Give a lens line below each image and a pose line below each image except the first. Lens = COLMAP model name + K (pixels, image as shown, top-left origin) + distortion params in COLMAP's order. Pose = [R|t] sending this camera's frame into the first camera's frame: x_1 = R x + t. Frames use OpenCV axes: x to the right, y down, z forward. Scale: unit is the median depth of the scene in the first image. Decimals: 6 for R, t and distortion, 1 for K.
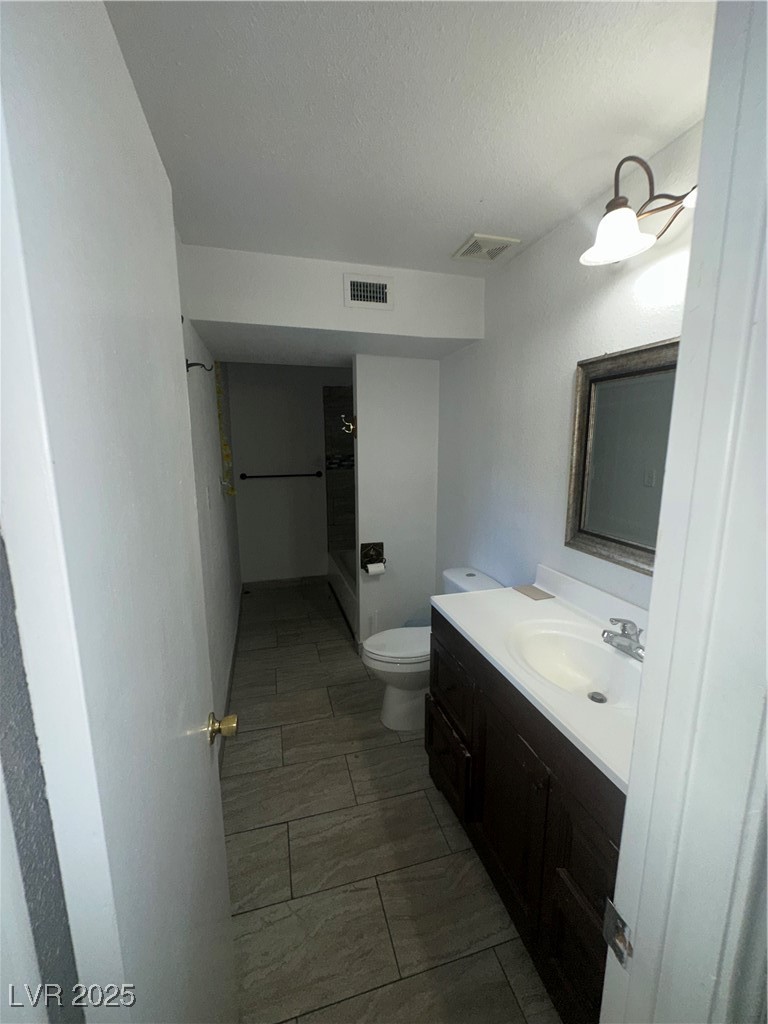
lens RADIAL K [[409.5, 0, 385.8], [0, 409.5, 512.5], [0, 0, 1]] dist [-0.002561, 0.000477]
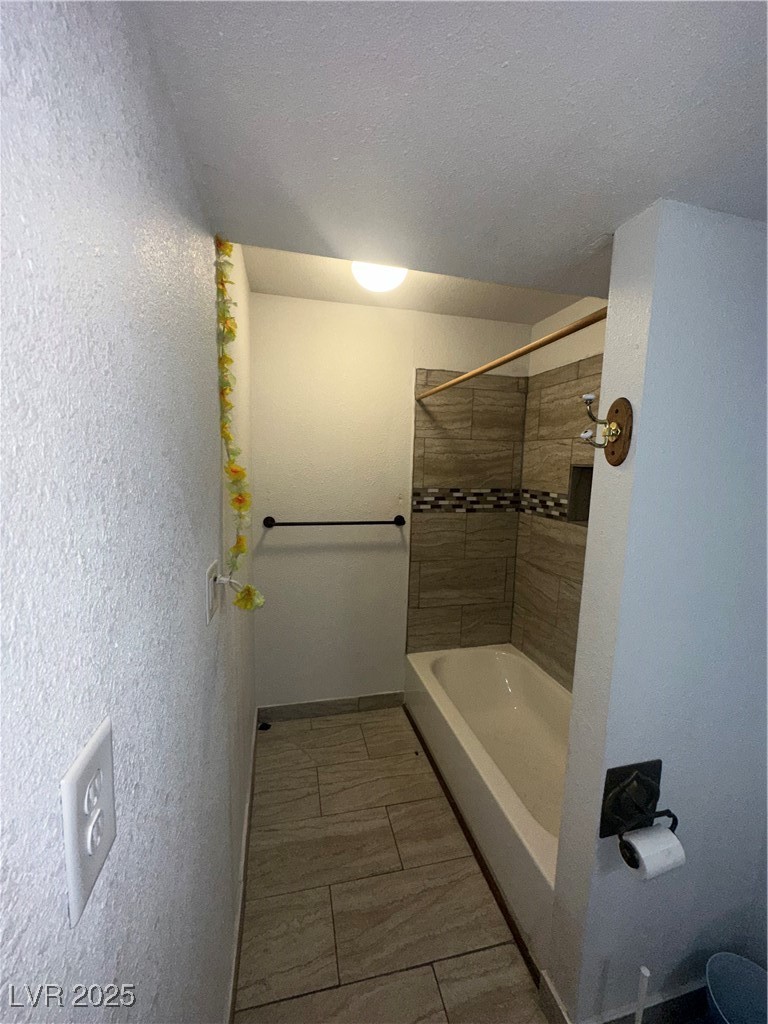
lens RADIAL K [[409.5, 0, 380.6], [0, 409.5, 510.1], [0, 0, 1]] dist [-0.002561, 0.000477]
pose [[0.998347, 0.032137, -0.047644, -0.162446], [-0.034497, 0.998175, -0.049565, -0.079247], [0.045964, 0.051127, 0.997634, 0.427829]]
